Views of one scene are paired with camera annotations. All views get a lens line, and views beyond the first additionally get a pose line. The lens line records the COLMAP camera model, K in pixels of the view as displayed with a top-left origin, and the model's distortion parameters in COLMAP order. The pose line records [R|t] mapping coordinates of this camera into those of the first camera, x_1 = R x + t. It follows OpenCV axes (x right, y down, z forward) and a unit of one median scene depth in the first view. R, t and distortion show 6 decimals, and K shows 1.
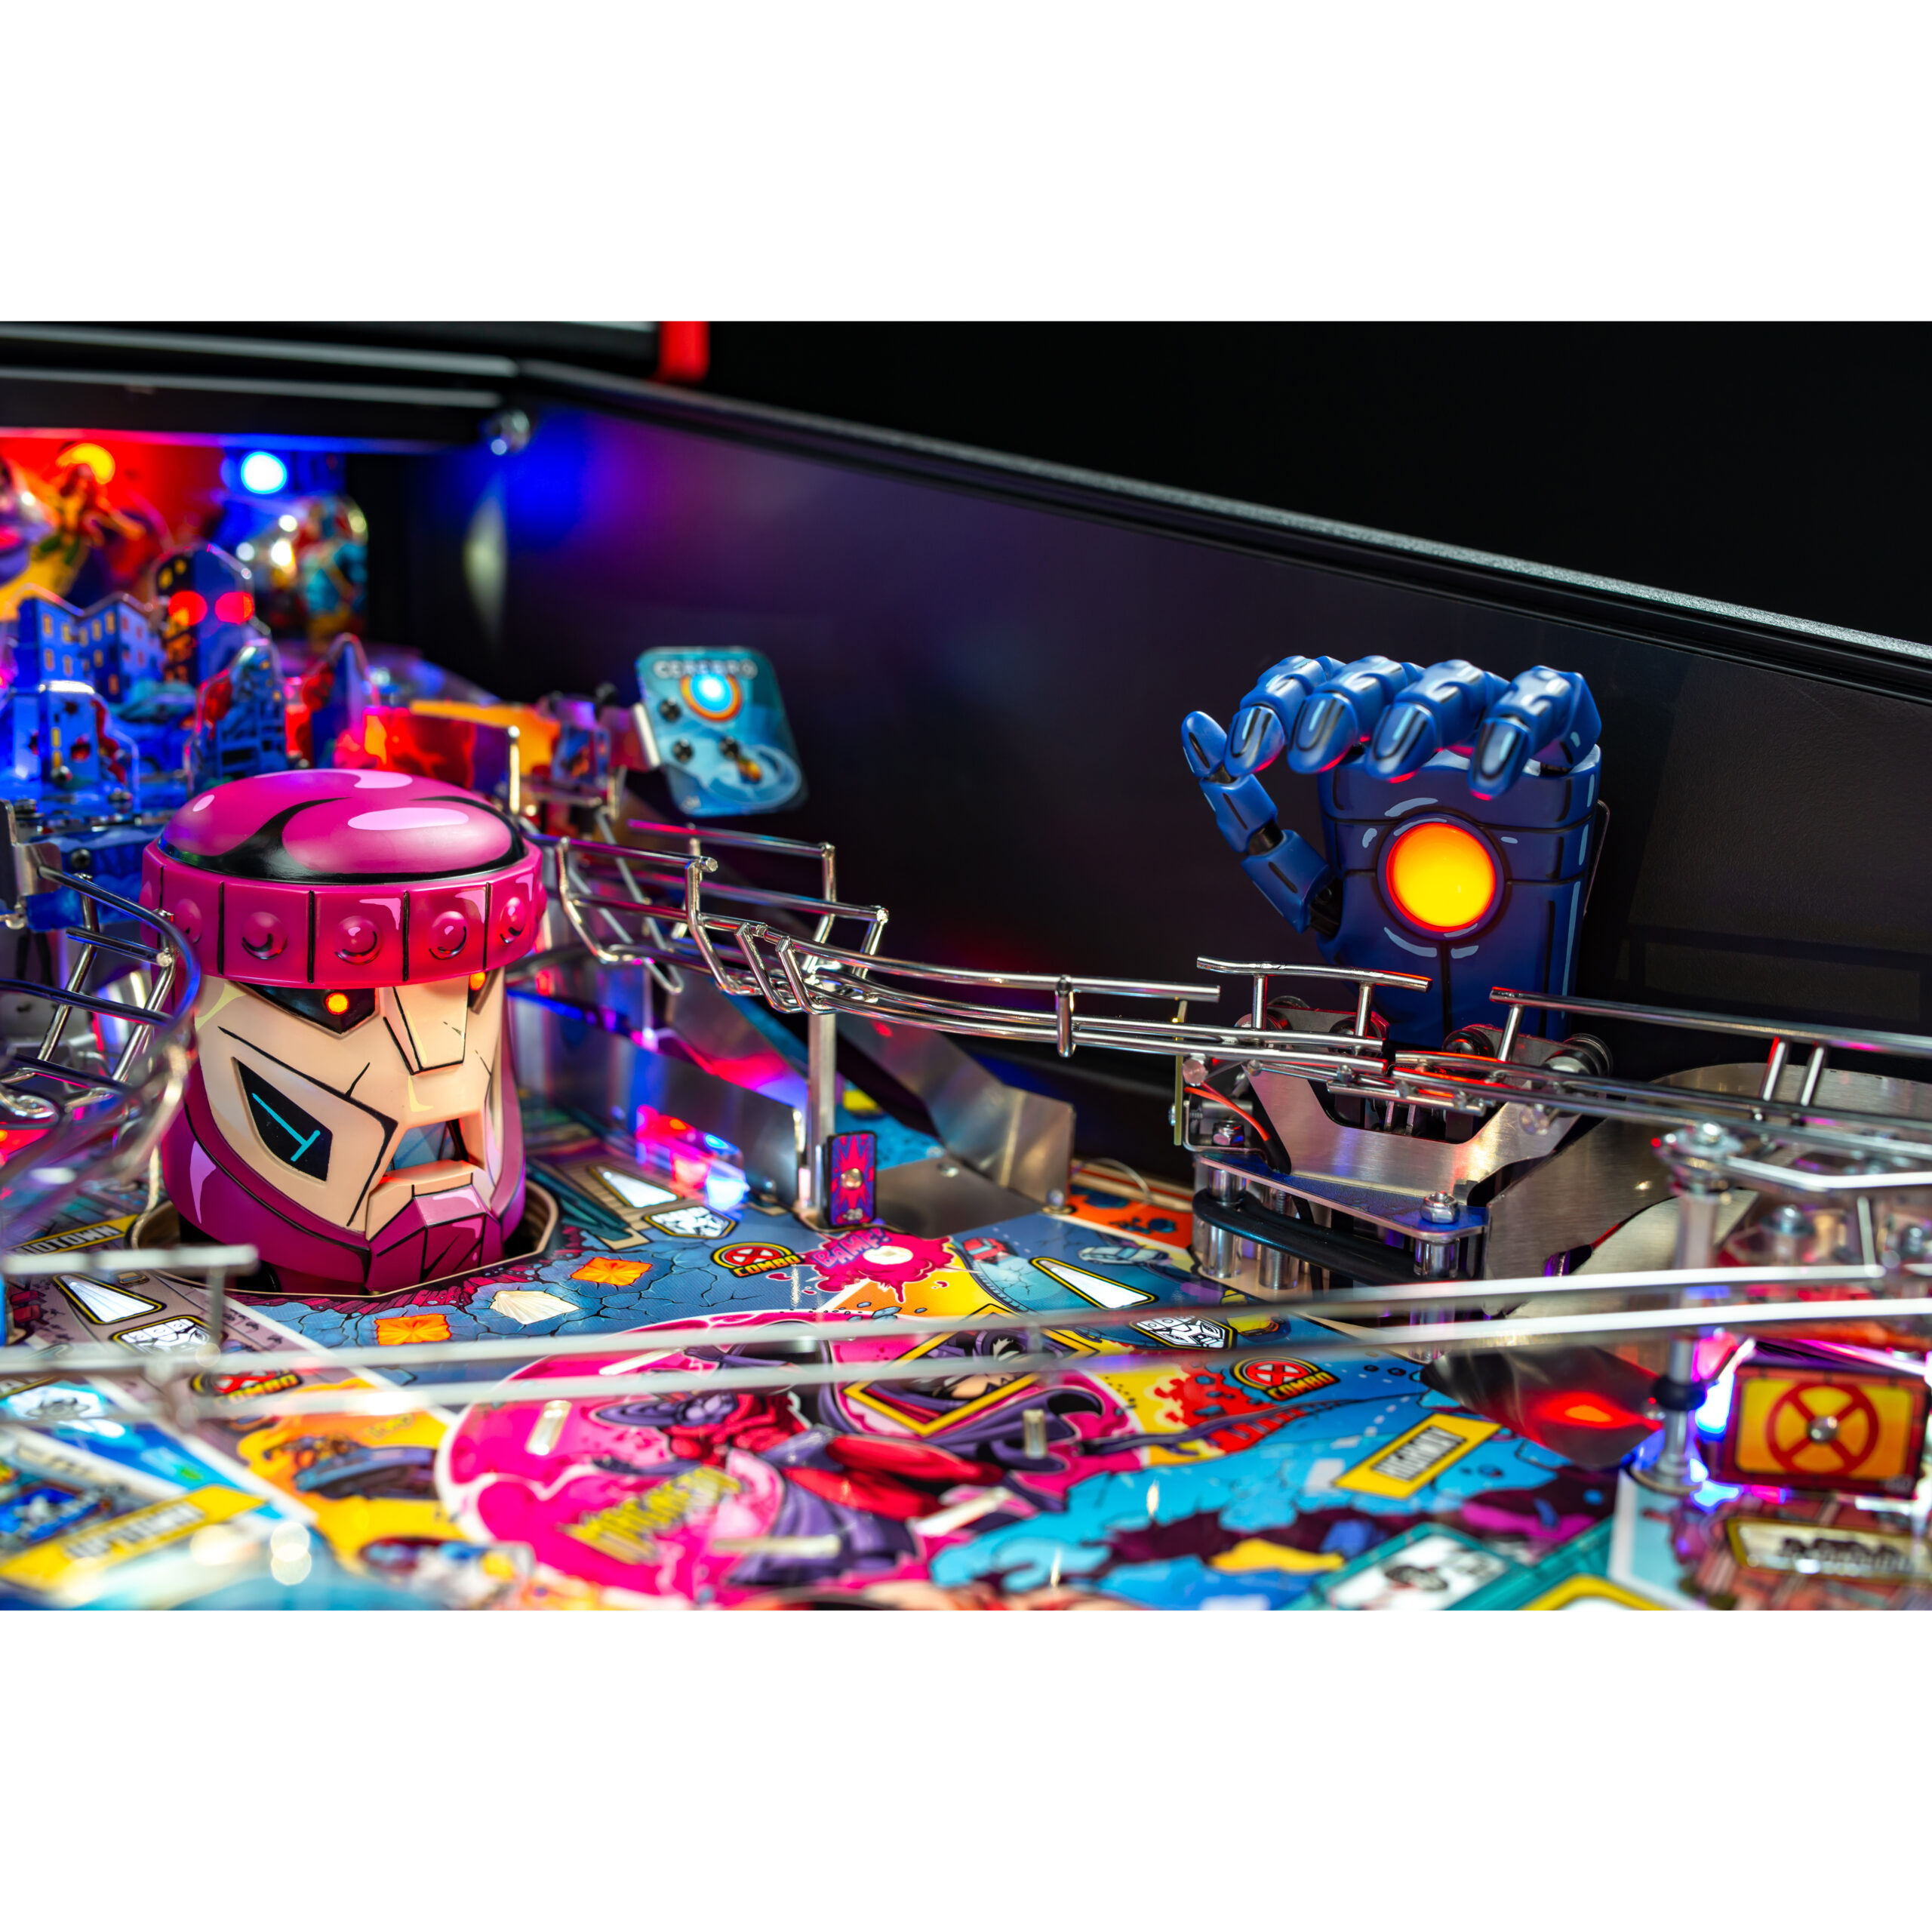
lens RADIAL K [[2138.5, 0, 966.6], [0, 2138.5, 918.8], [0, 0, 1]] dist [-0.005183, -0.011018]
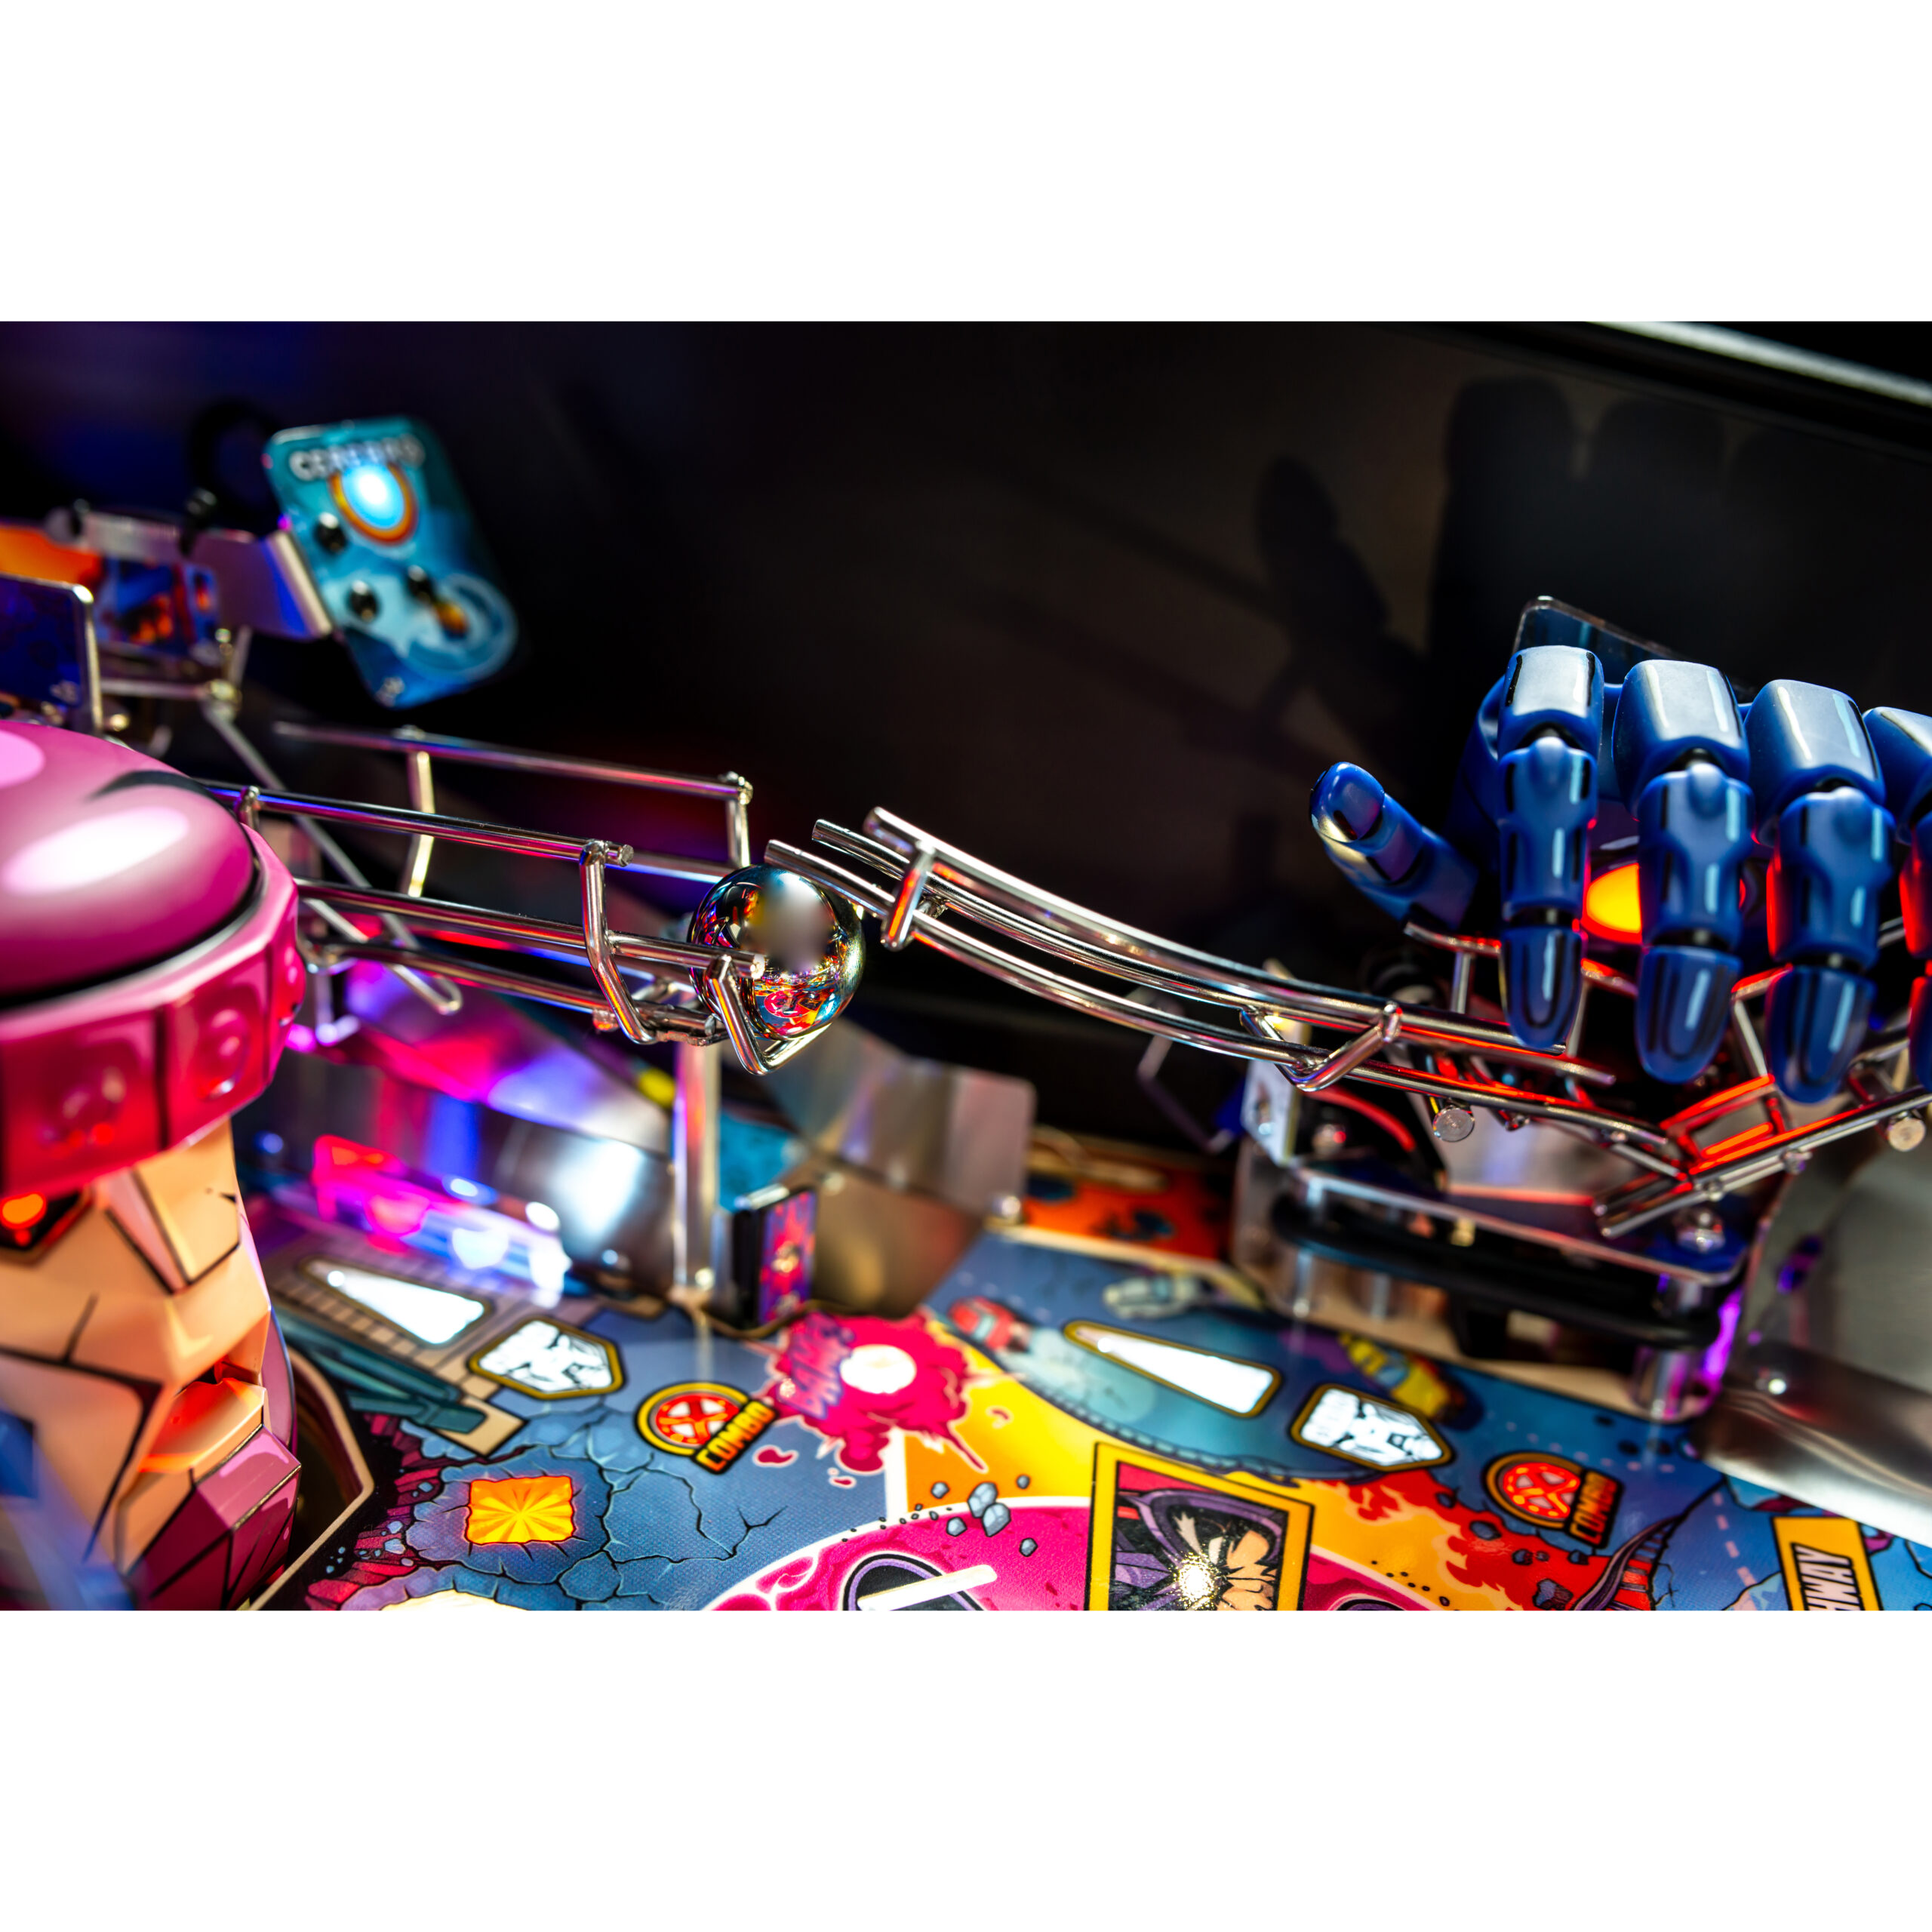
lens RADIAL K [[2071.7, 0, 966.0], [0, 2071.7, 966.0], [0, 0, 1]] dist [-0.037567, -0.040211]
pose [[0.899567, -0.138349, 0.414293, -0.272617], [0.041045, 0.971089, 0.235162, -0.125671], [-0.434850, -0.194539, 0.879238, 0.432492]]
